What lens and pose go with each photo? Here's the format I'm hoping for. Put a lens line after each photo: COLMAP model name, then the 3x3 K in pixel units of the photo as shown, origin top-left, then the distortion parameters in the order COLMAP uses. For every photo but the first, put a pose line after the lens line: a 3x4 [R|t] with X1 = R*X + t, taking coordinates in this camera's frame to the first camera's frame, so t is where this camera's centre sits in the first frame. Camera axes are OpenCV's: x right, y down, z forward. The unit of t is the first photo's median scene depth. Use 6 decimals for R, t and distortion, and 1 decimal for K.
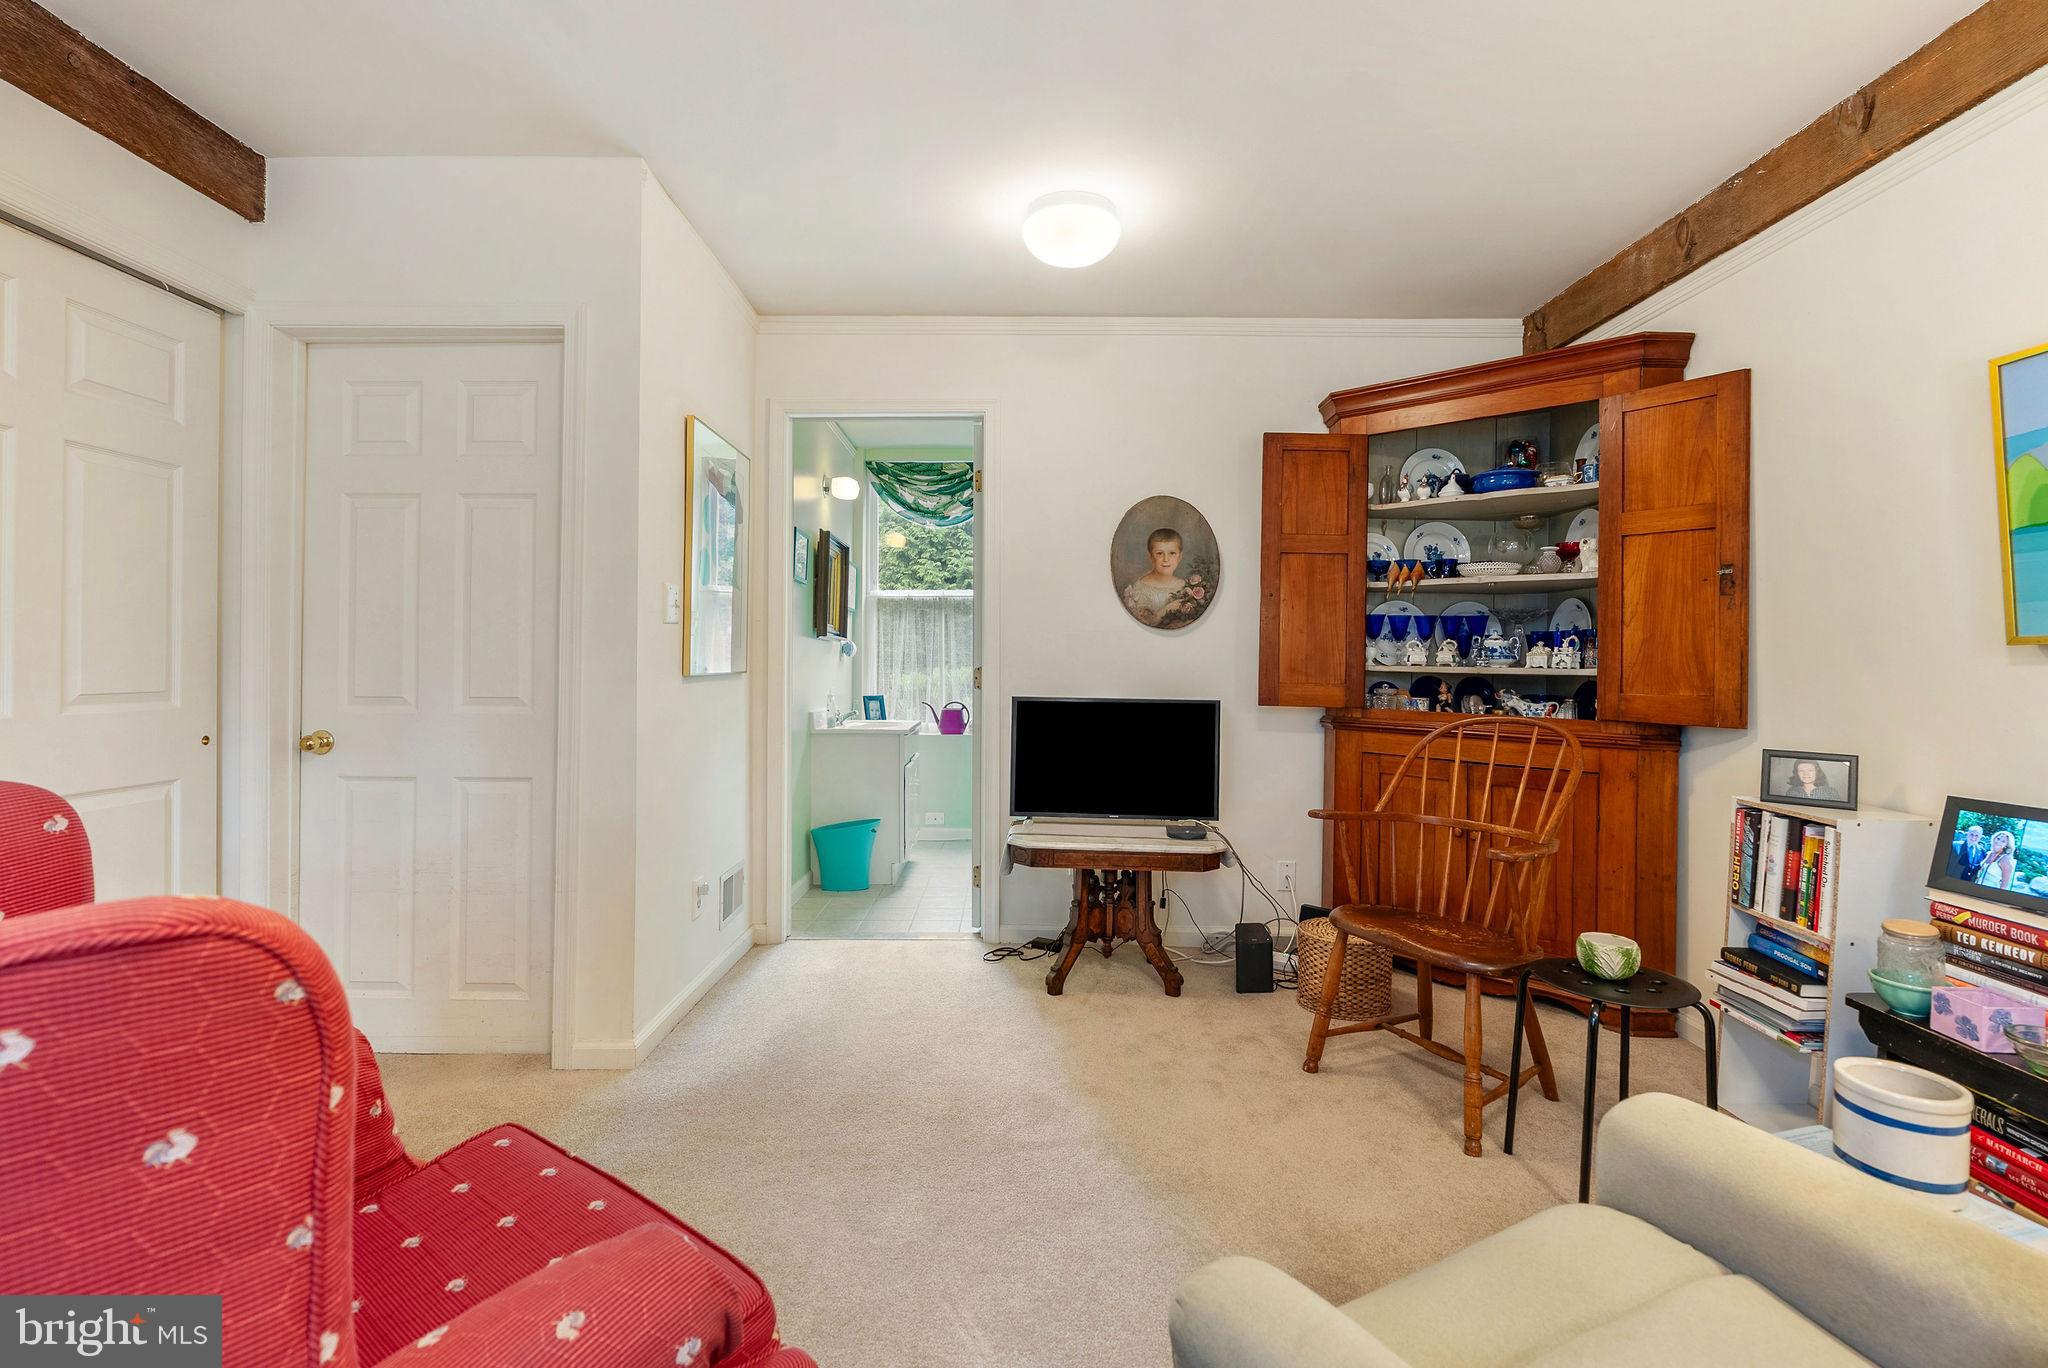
lens RADIAL K [[936.3, 0, 1024.9], [0, 936.3, 649.1], [0, 0, 1]] dist [-0.012858, 0.002224]
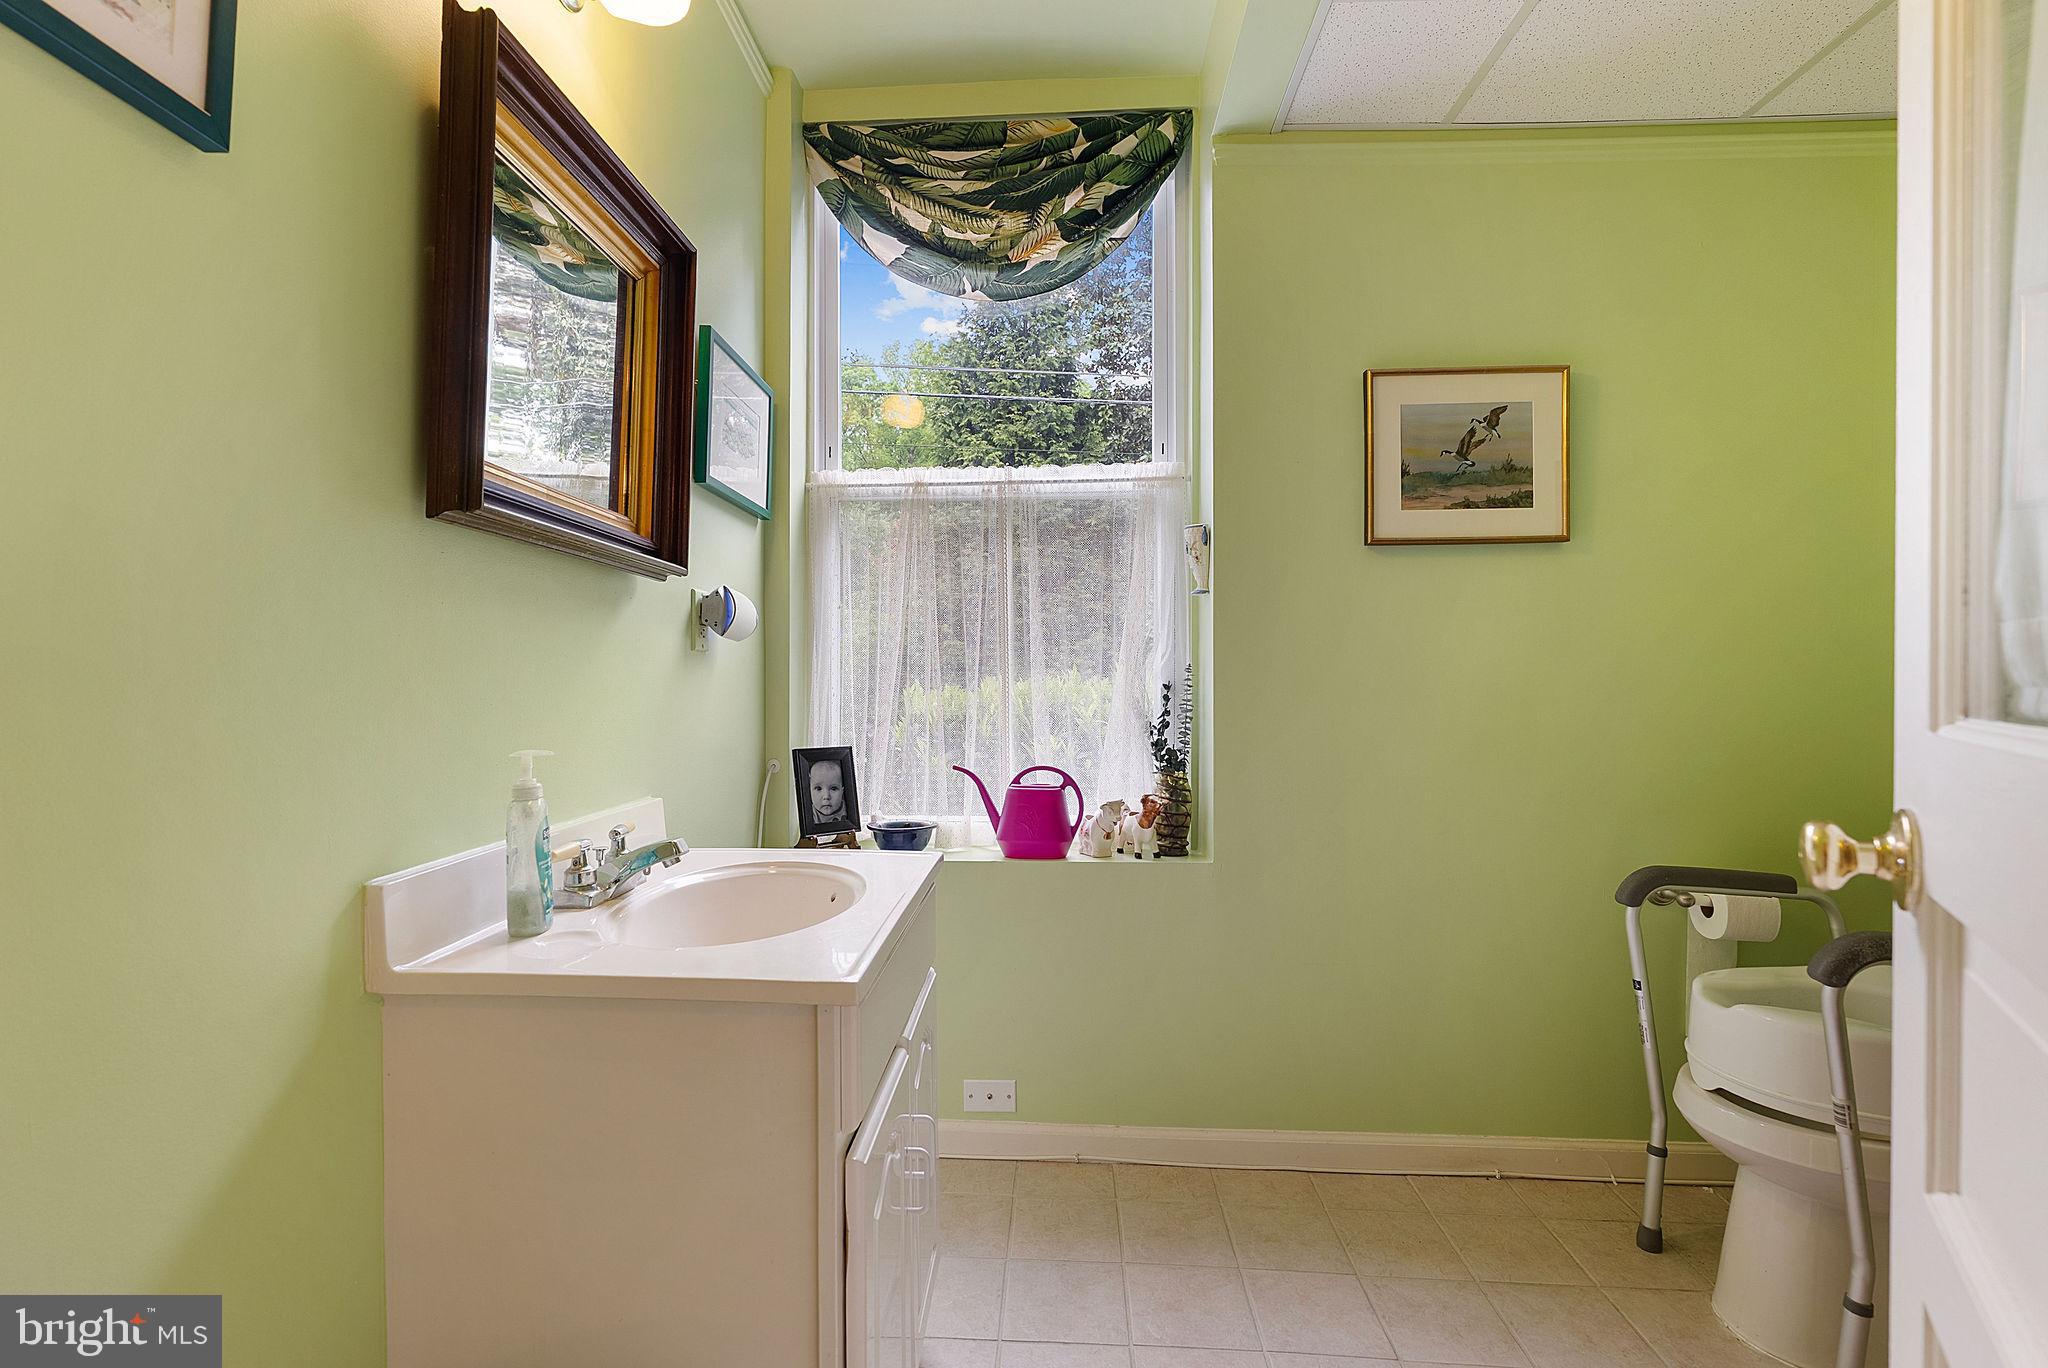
lens RADIAL K [[936.3, 0, 1025.8], [0, 936.3, 671.4], [0, 0, 1]] dist [-0.012858, 0.002224]
pose [[0.998803, -0.002054, -0.048862, -0.062844], [0.002635, 0.999927, 0.011820, 0.014712], [0.048834, -0.011934, 0.998736, 0.630801]]
